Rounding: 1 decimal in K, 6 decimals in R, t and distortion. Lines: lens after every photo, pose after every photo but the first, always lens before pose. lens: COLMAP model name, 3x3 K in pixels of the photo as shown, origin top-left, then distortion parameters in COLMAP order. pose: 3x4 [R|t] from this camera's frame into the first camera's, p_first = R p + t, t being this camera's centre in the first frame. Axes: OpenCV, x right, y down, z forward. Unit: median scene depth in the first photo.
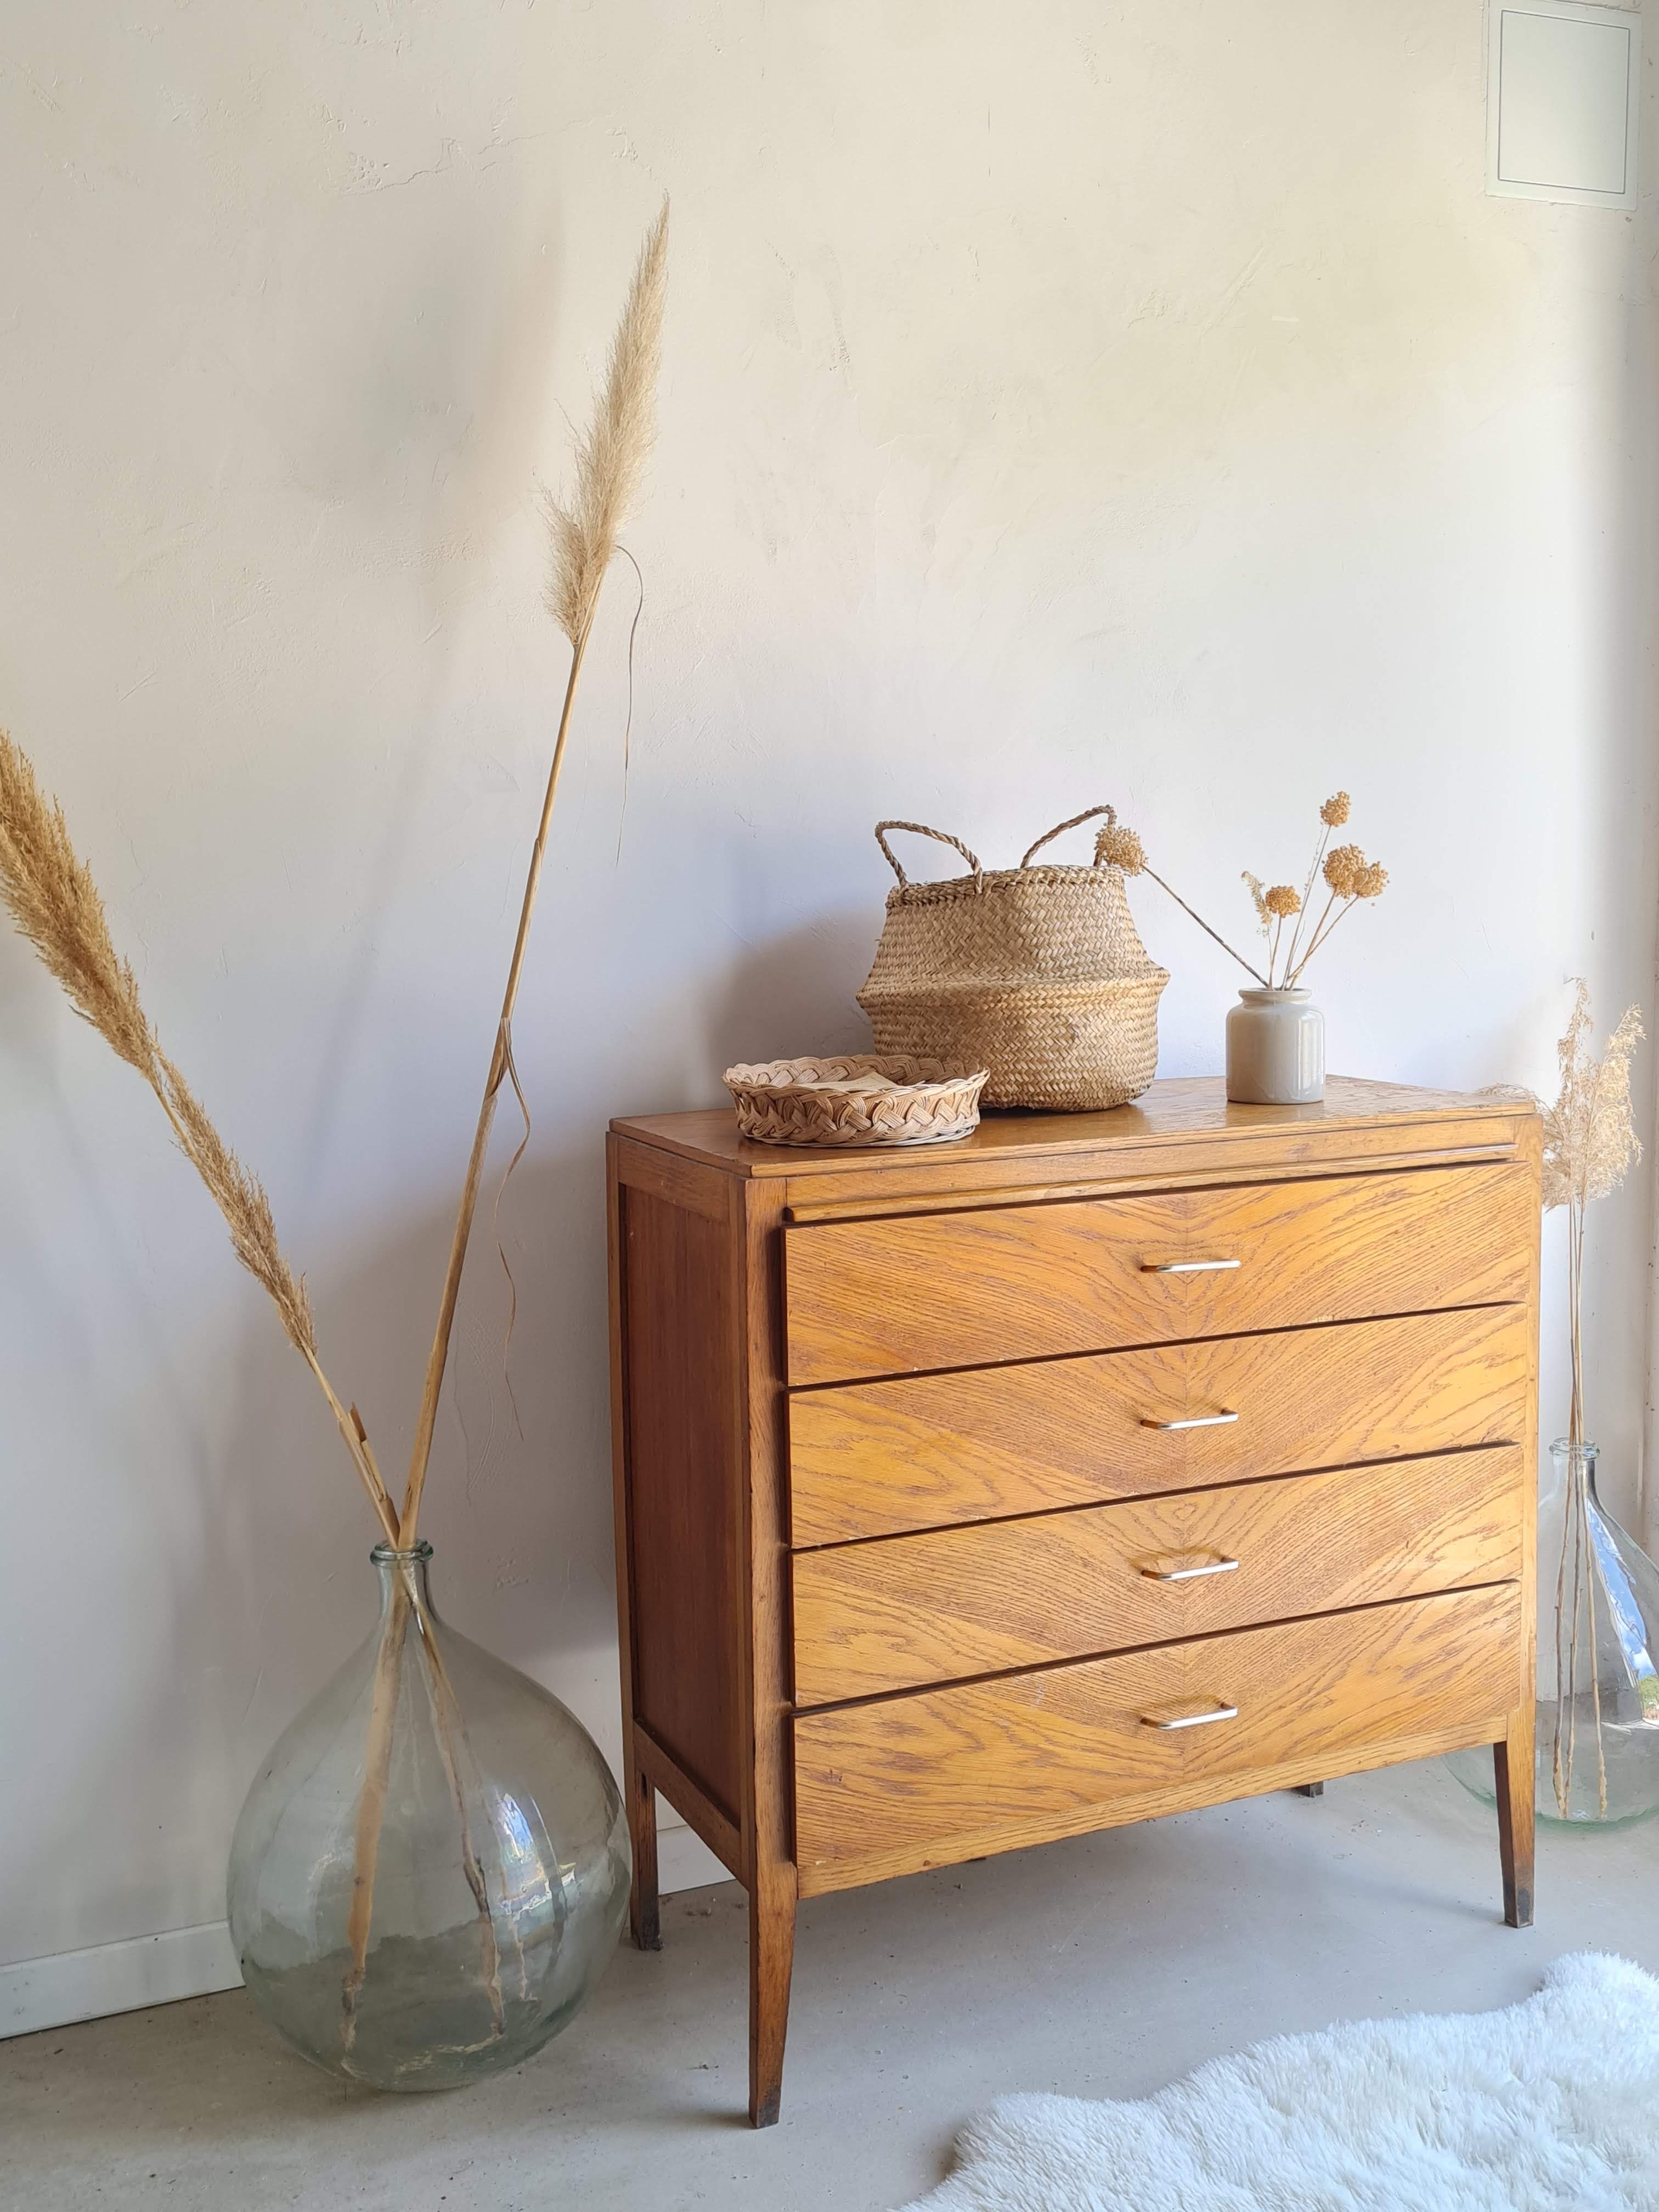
lens RADIAL K [[2153.7, 0, 818.1], [0, 2153.7, 1112.3], [0, 0, 1]] dist [0.047064, 0.000000]
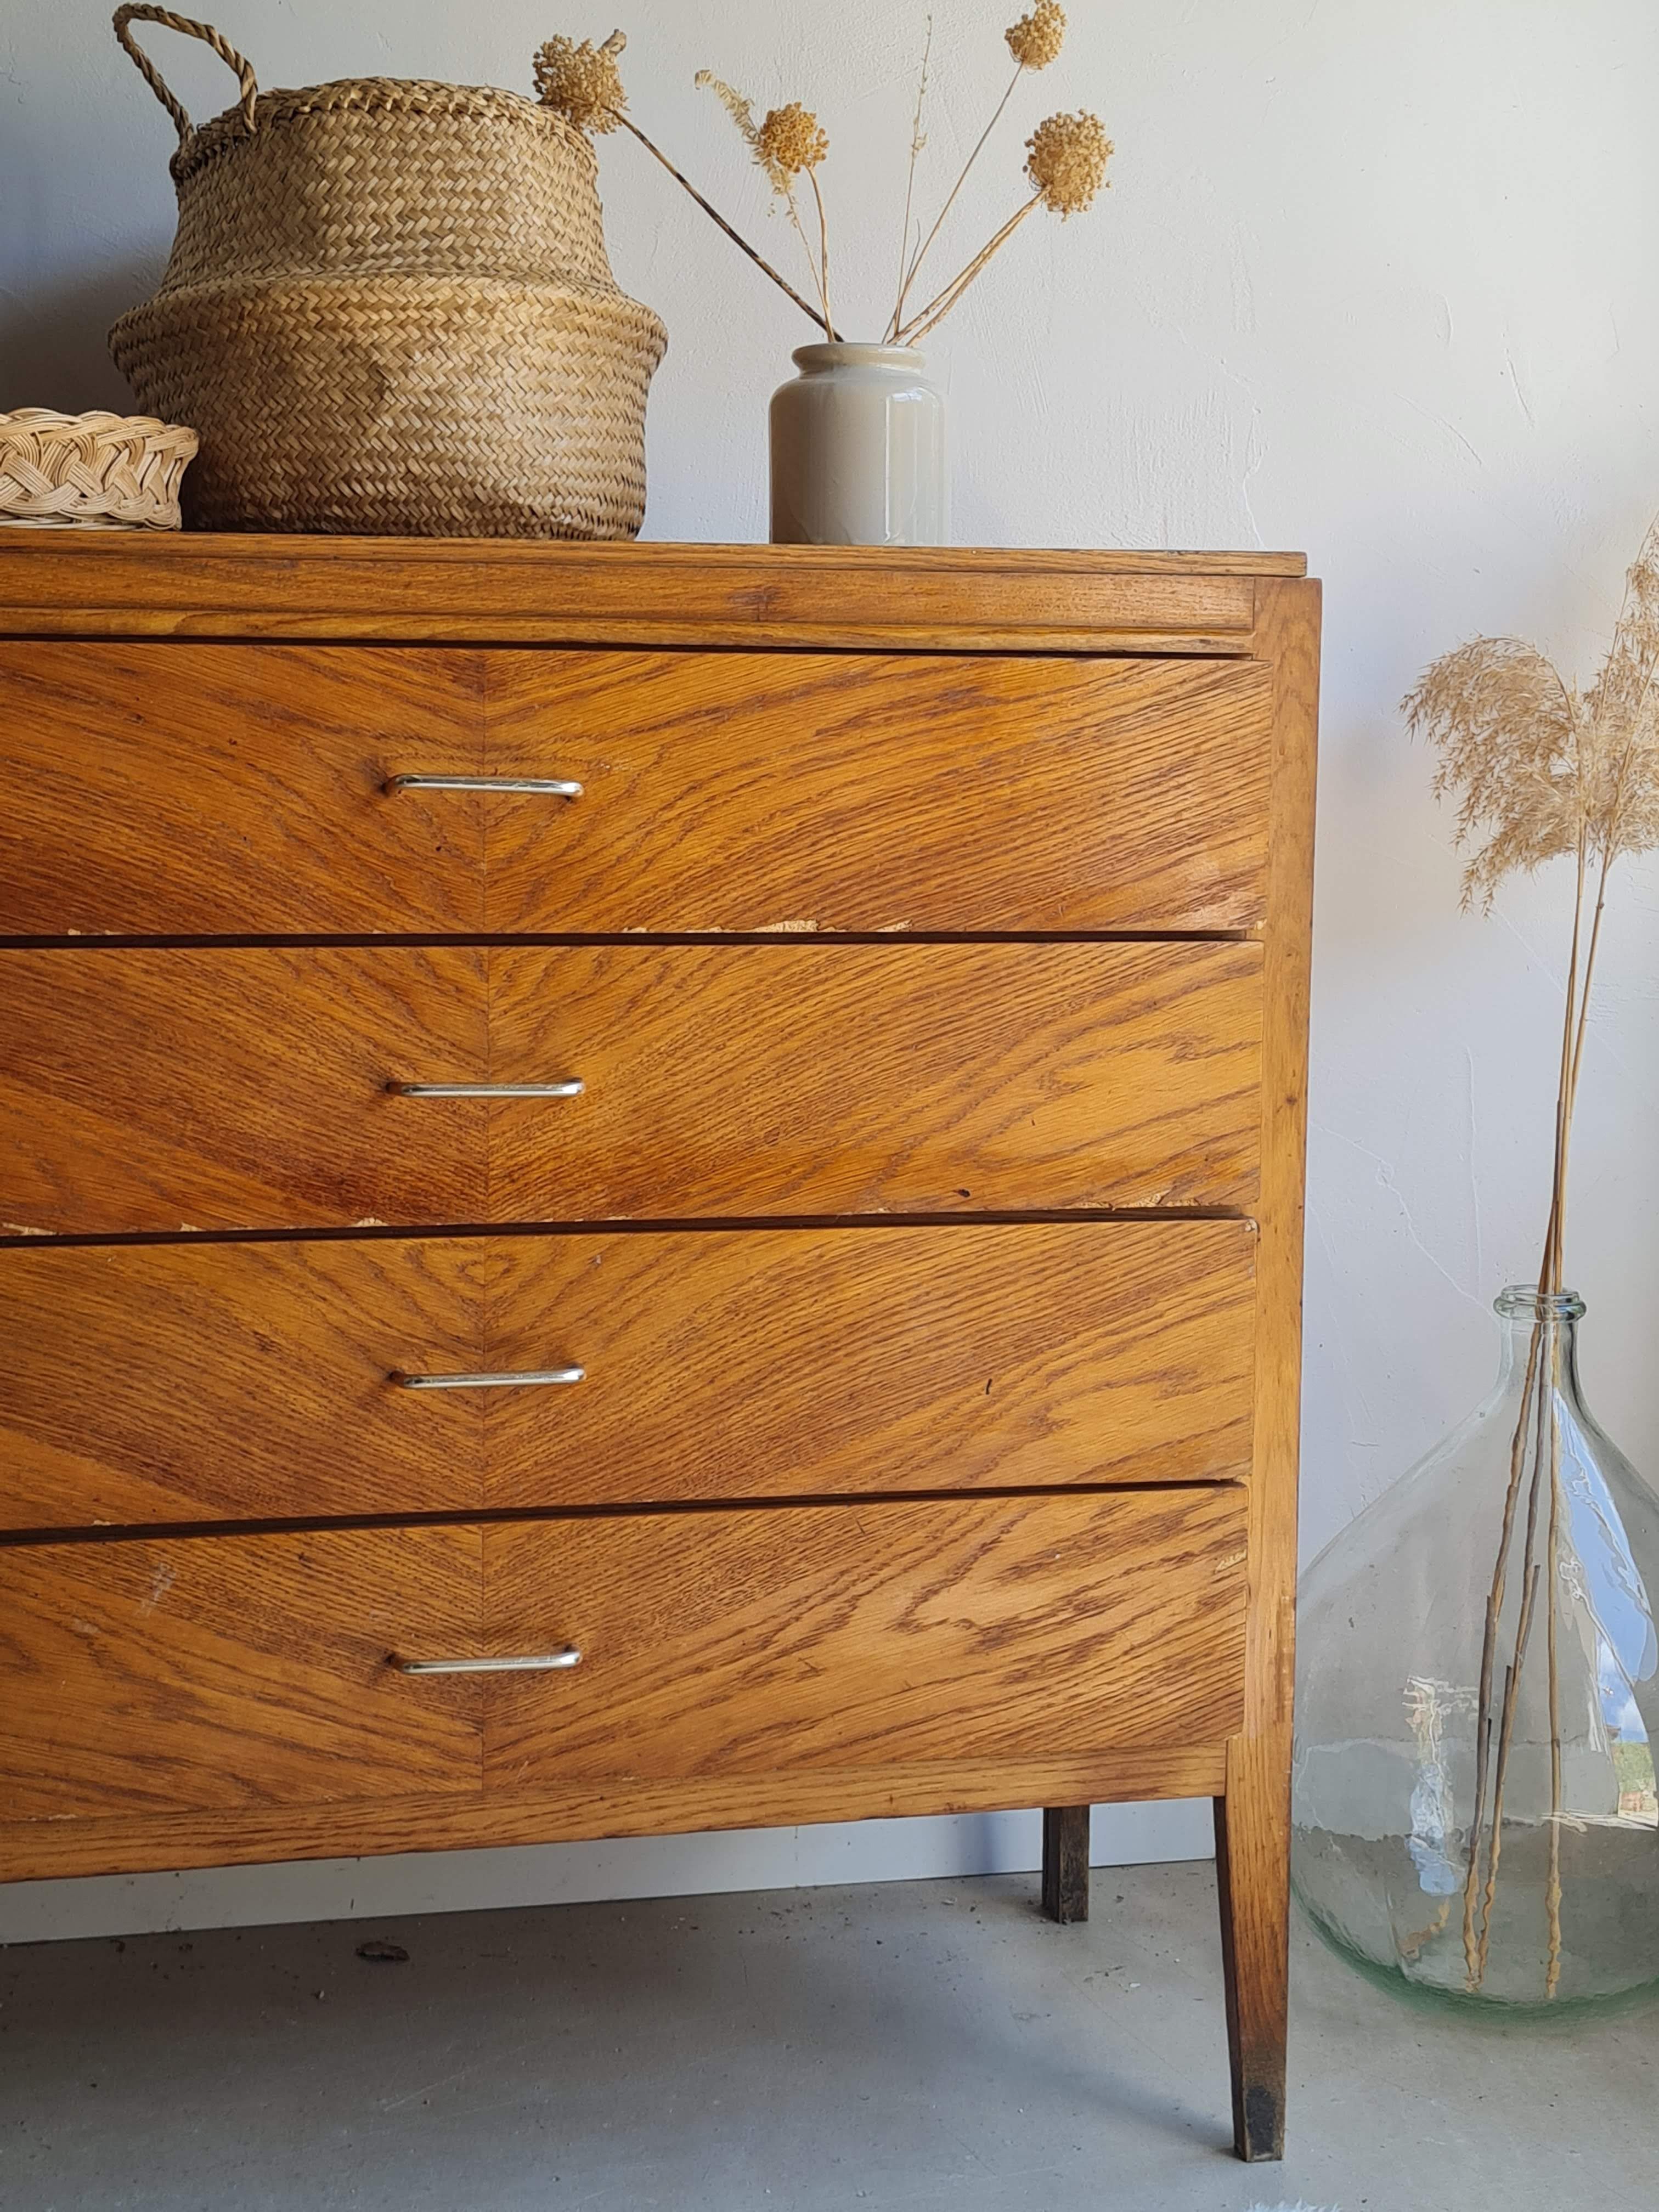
lens RADIAL K [[3057.9, 0, 825.8], [0, 3057.9, 1099.4], [0, 0, 1]] dist [0.045364, 0.000000]
pose [[0.980050, 0.047013, -0.193110, 0.387013], [-0.047911, 0.998852, 0.000020, 0.137577], [0.192889, 0.009232, 0.981177, 0.280464]]
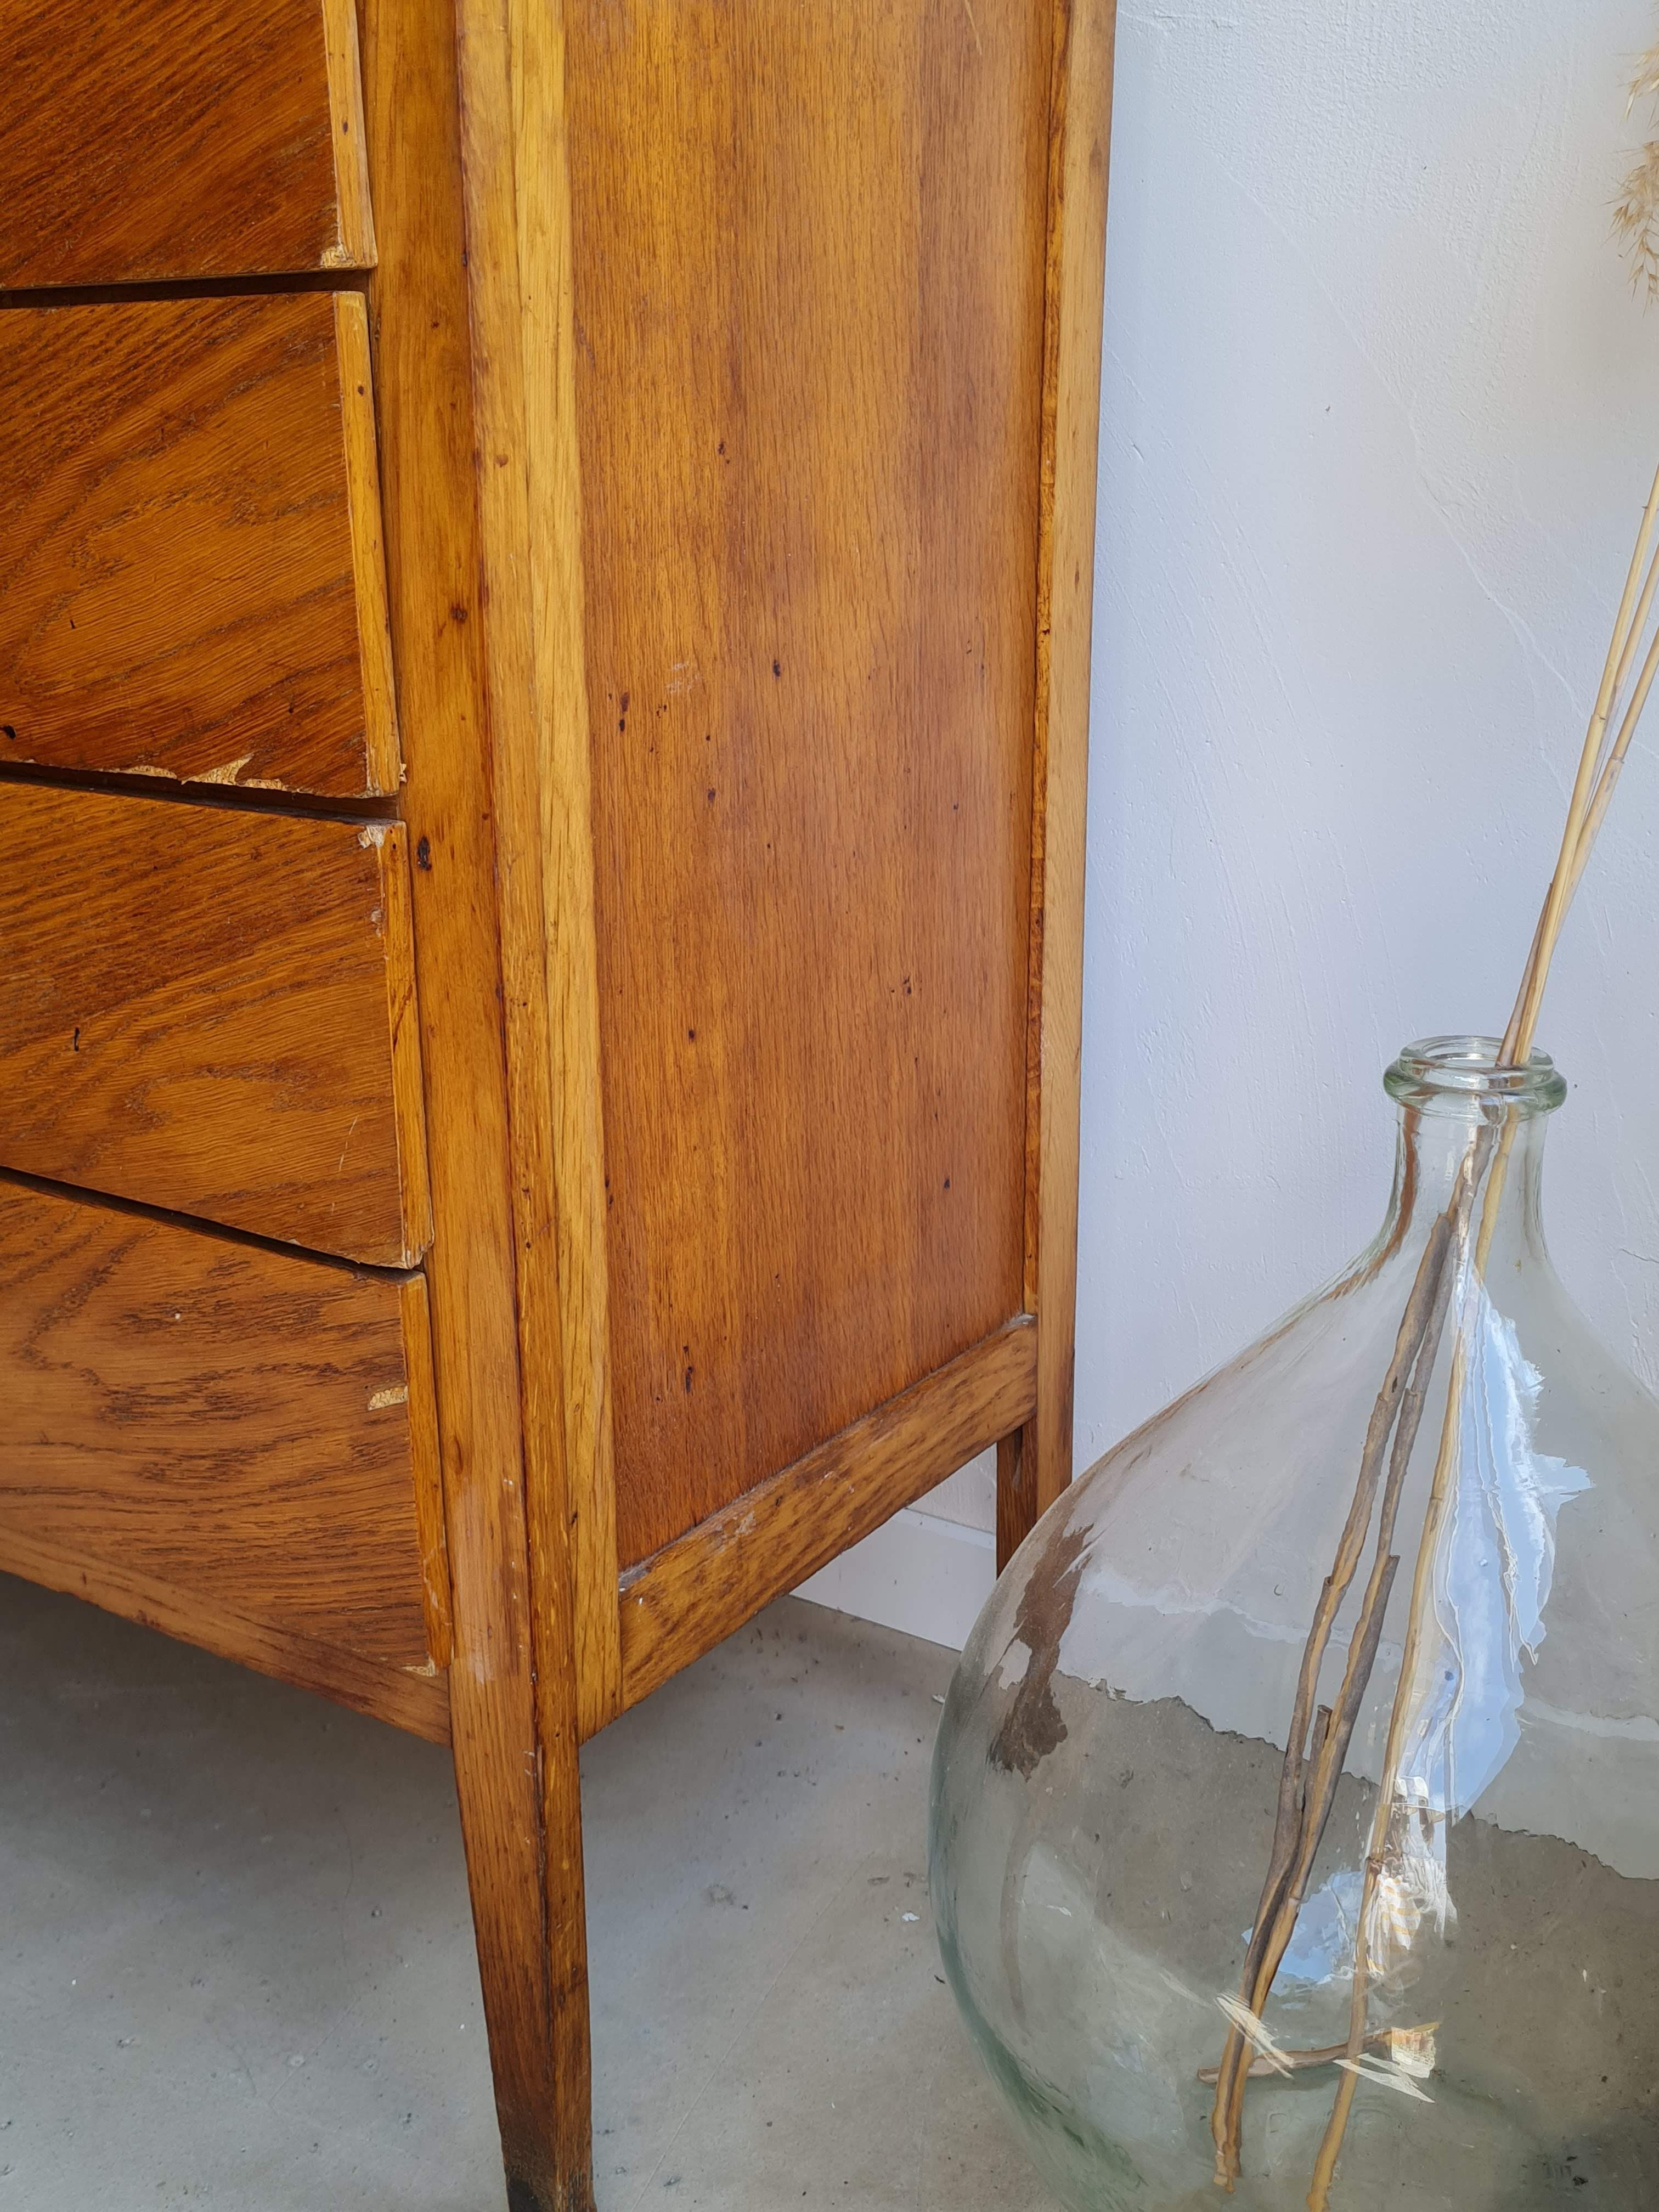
lens RADIAL K [[2178.6, 0, 865.5], [0, 2178.6, 1065.0], [0, 0, 1]] dist [0.033691, 0.000000]
pose [[0.553686, 0.244727, -0.795952, 0.635027], [-0.096165, 0.968237, 0.230803, 0.117709], [0.827154, -0.051250, 0.559634, 0.946338]]
